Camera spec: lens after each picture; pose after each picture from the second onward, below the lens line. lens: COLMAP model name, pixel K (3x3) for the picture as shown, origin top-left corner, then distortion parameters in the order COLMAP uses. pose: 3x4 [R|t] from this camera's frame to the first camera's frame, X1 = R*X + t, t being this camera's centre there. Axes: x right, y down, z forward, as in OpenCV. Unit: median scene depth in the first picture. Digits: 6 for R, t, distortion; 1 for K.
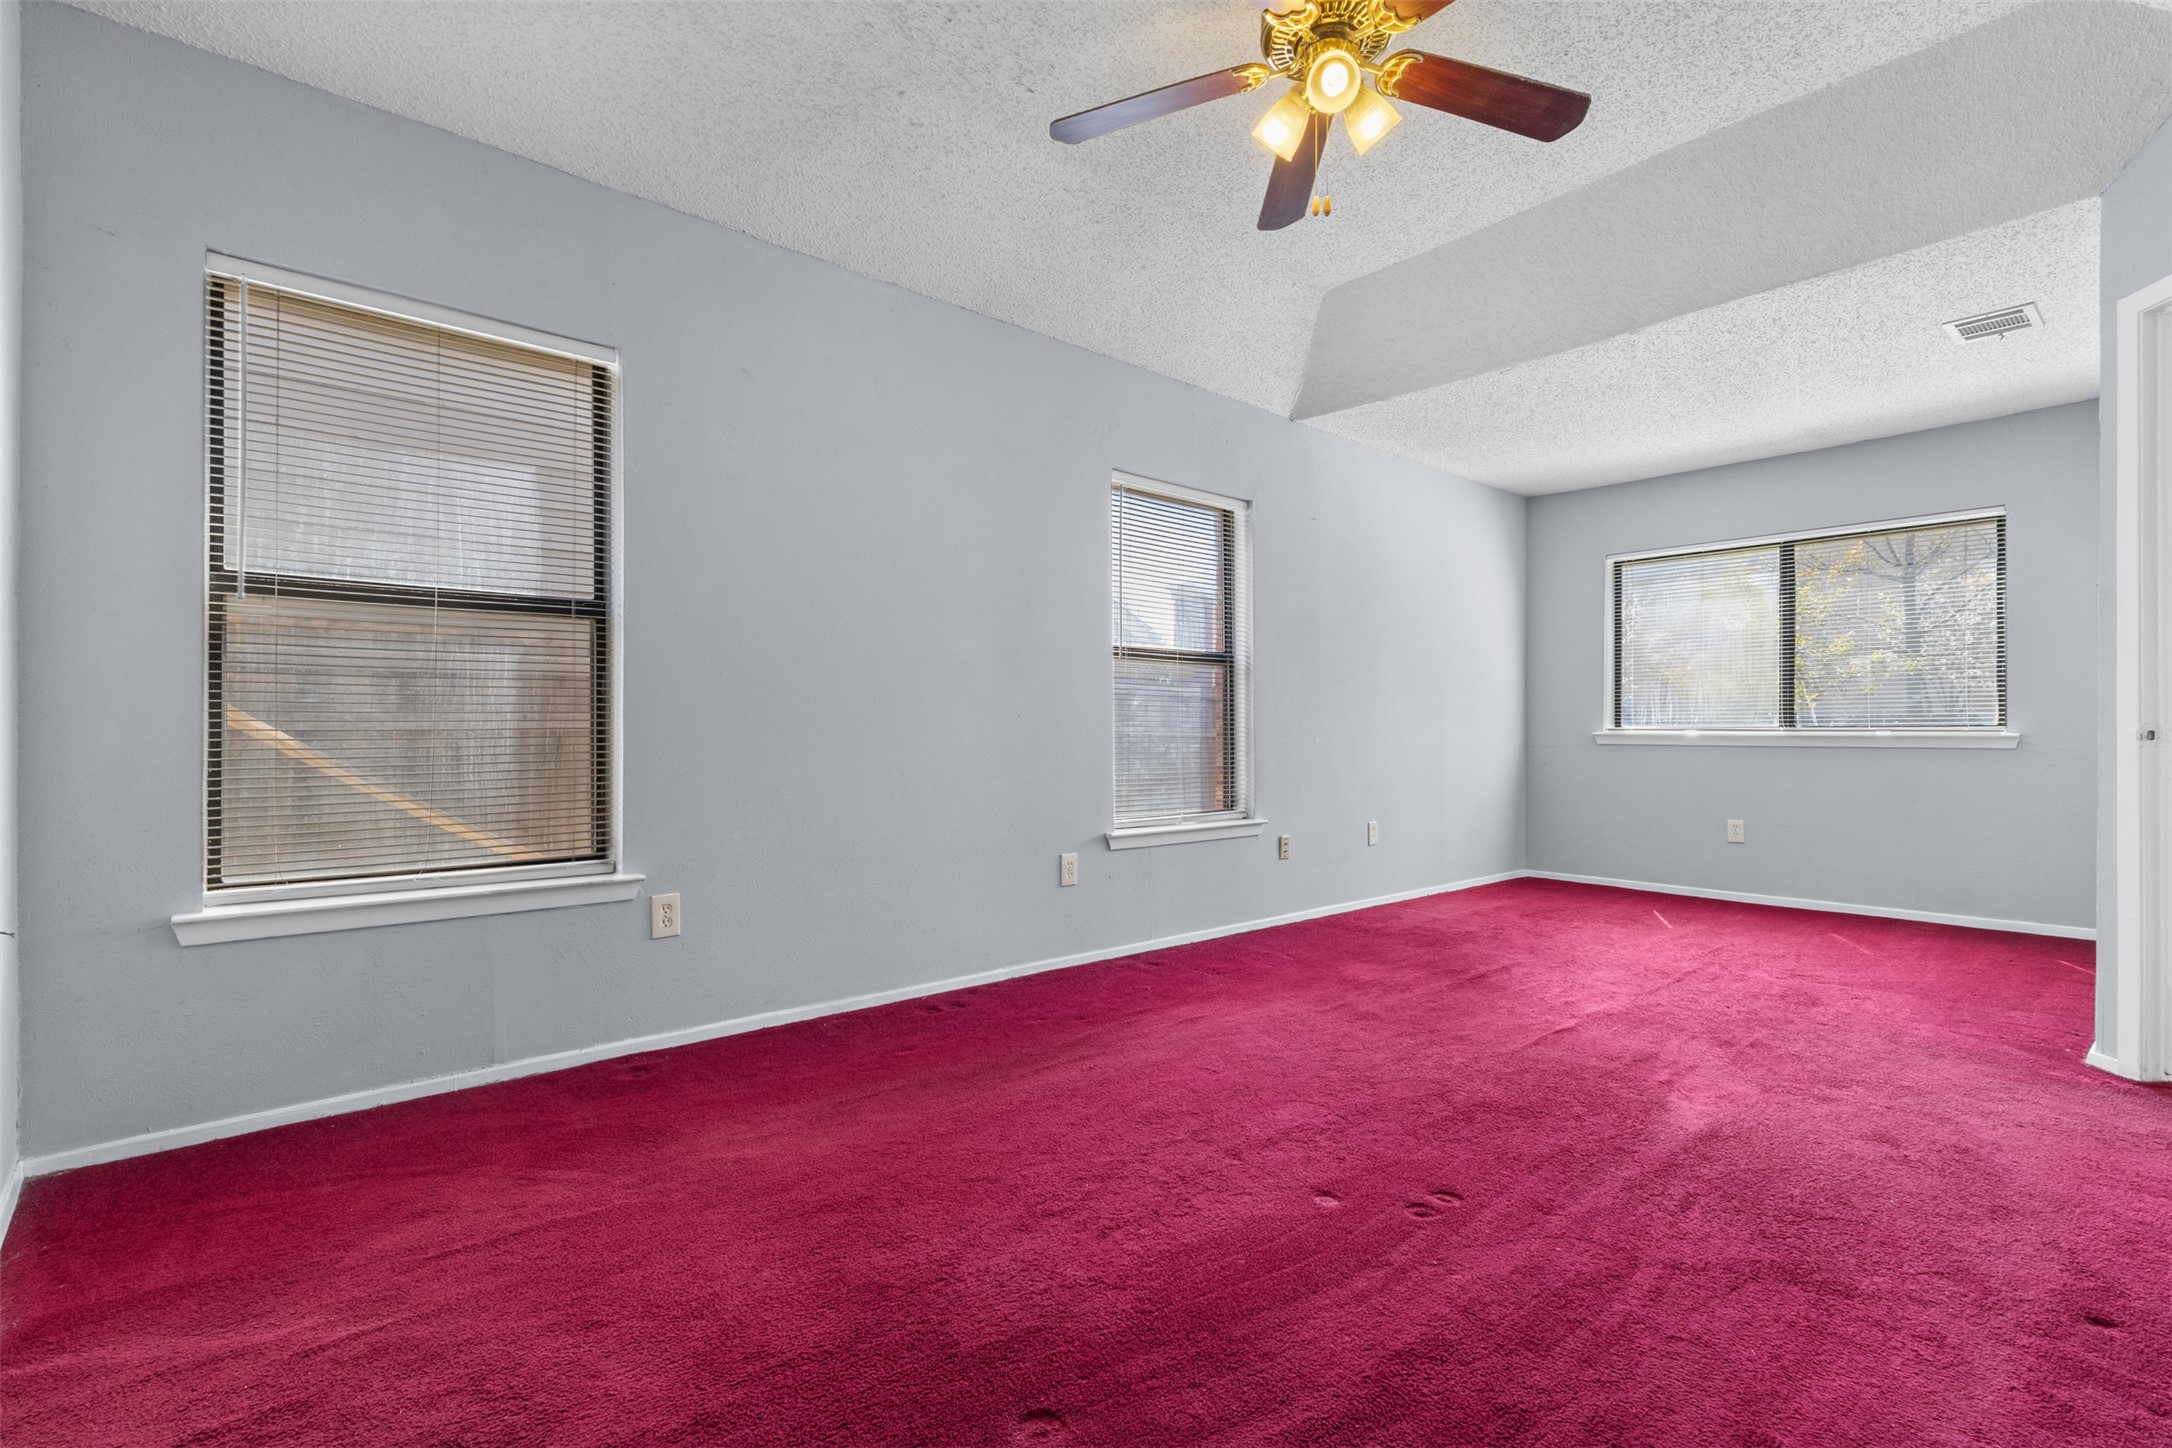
lens RADIAL K [[1000.1, 0, 1077.8], [0, 1000.1, 731.6], [0, 0, 1]] dist [-0.004255, 0.002766]
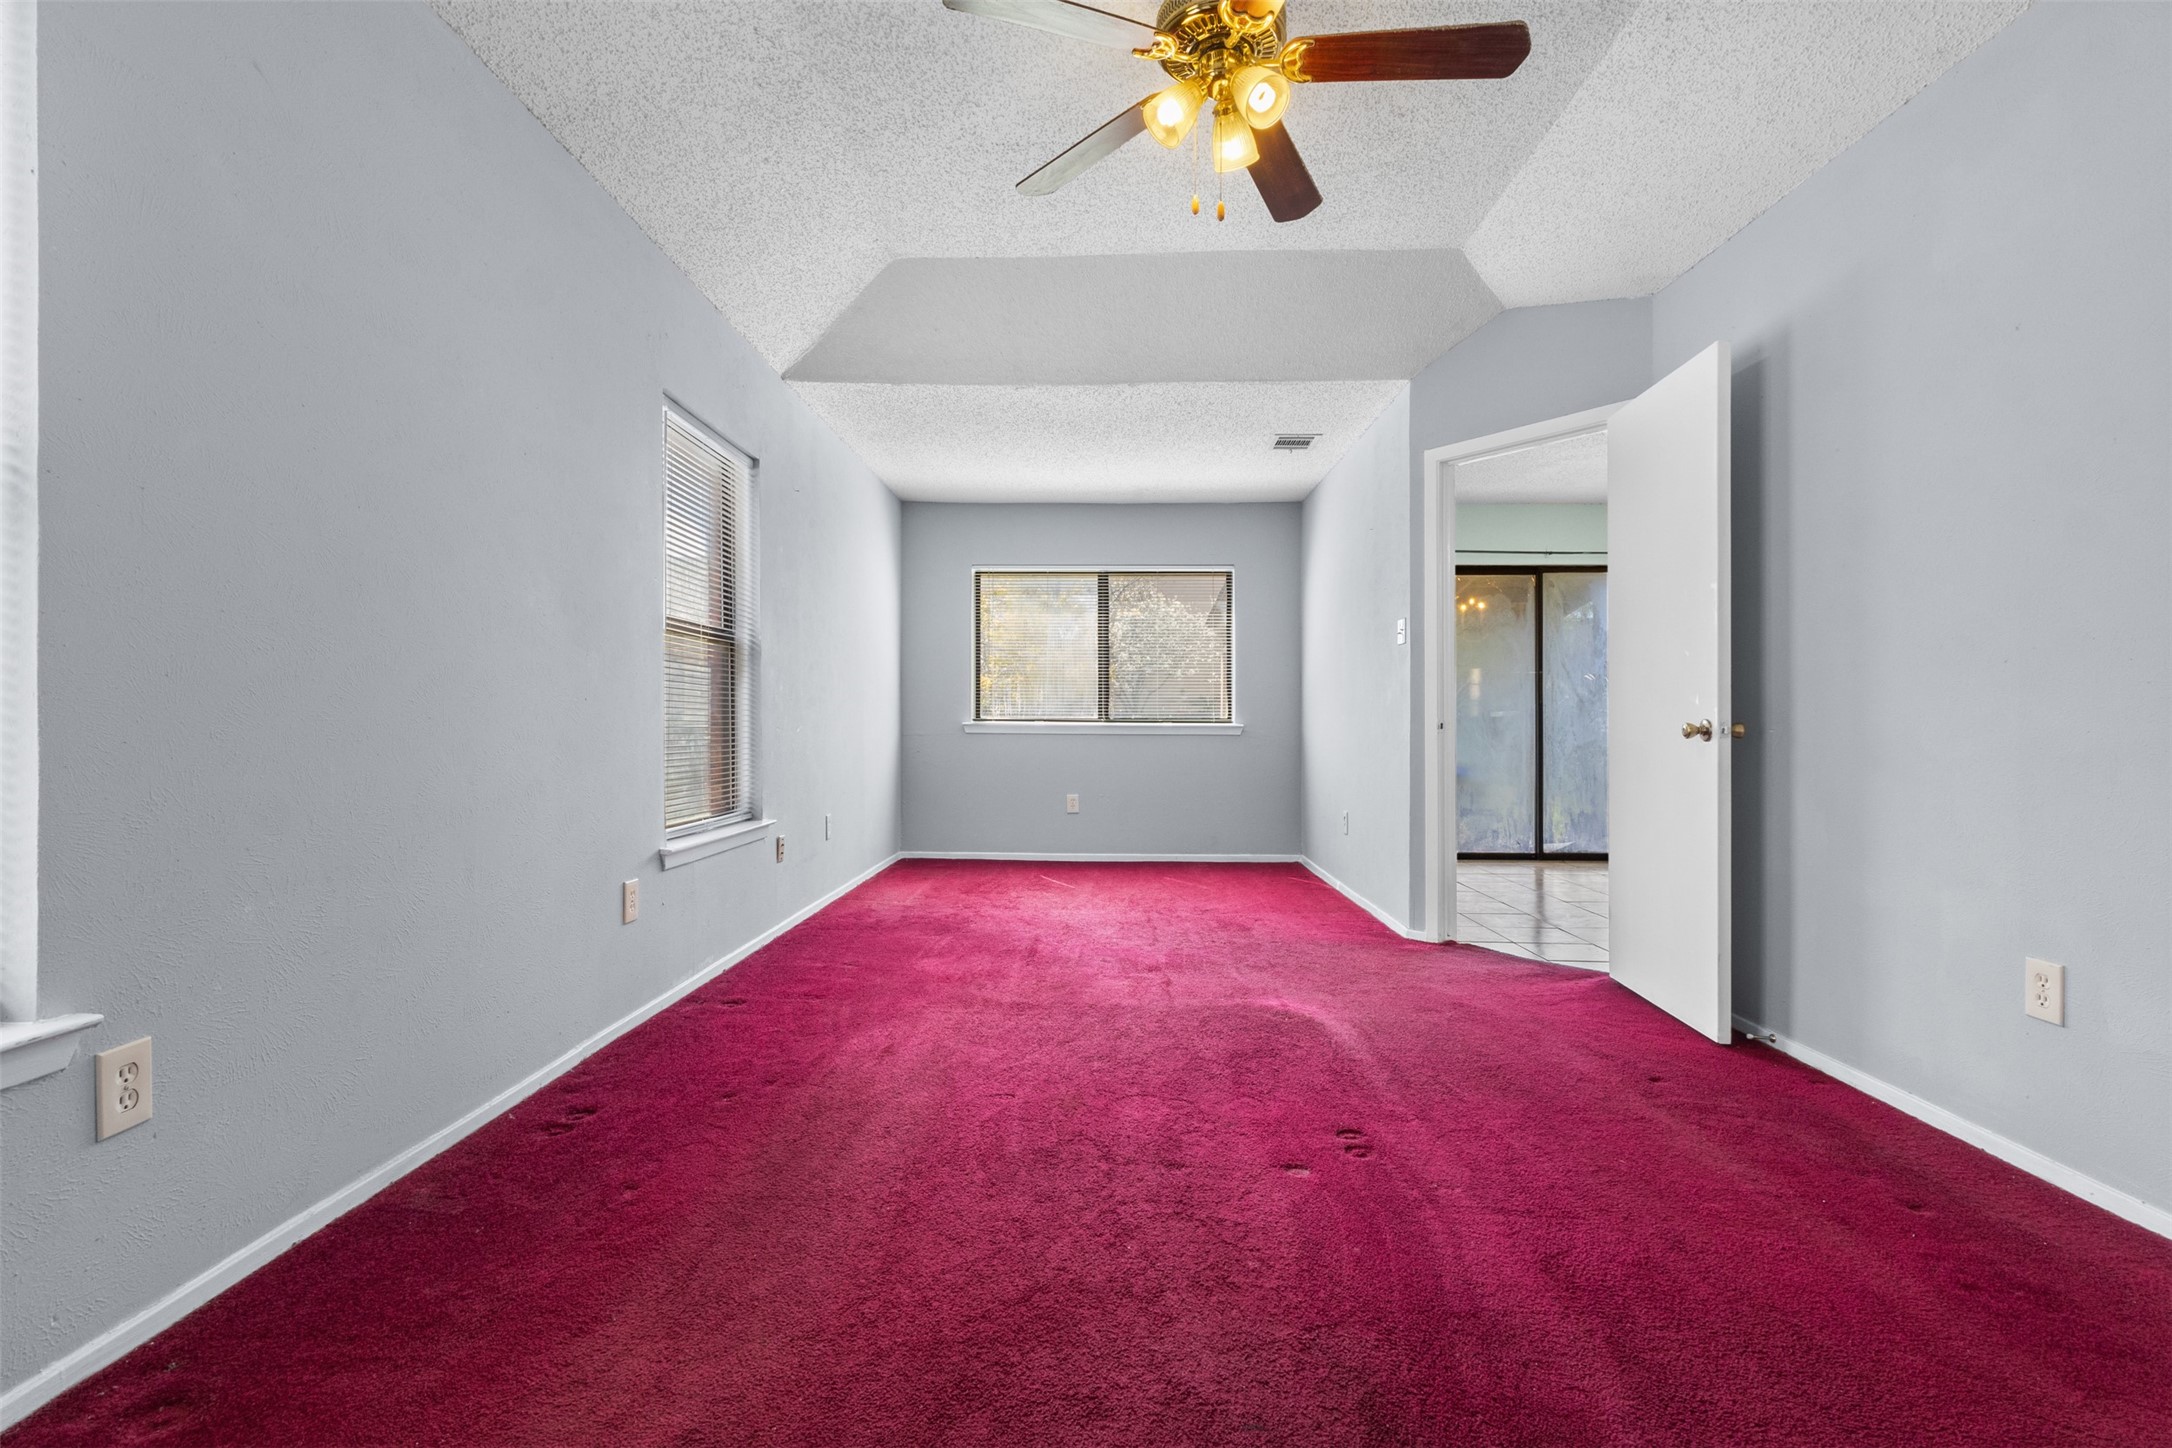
lens RADIAL K [[1000.1, 0, 1085.9], [0, 1000.1, 721.4], [0, 0, 1]] dist [-0.004255, 0.002766]
pose [[0.676877, 0.003567, 0.736088, -0.410174], [-0.005166, 0.999987, -0.000095, -0.001581], [-0.736078, -0.003738, 0.676886, 0.276600]]
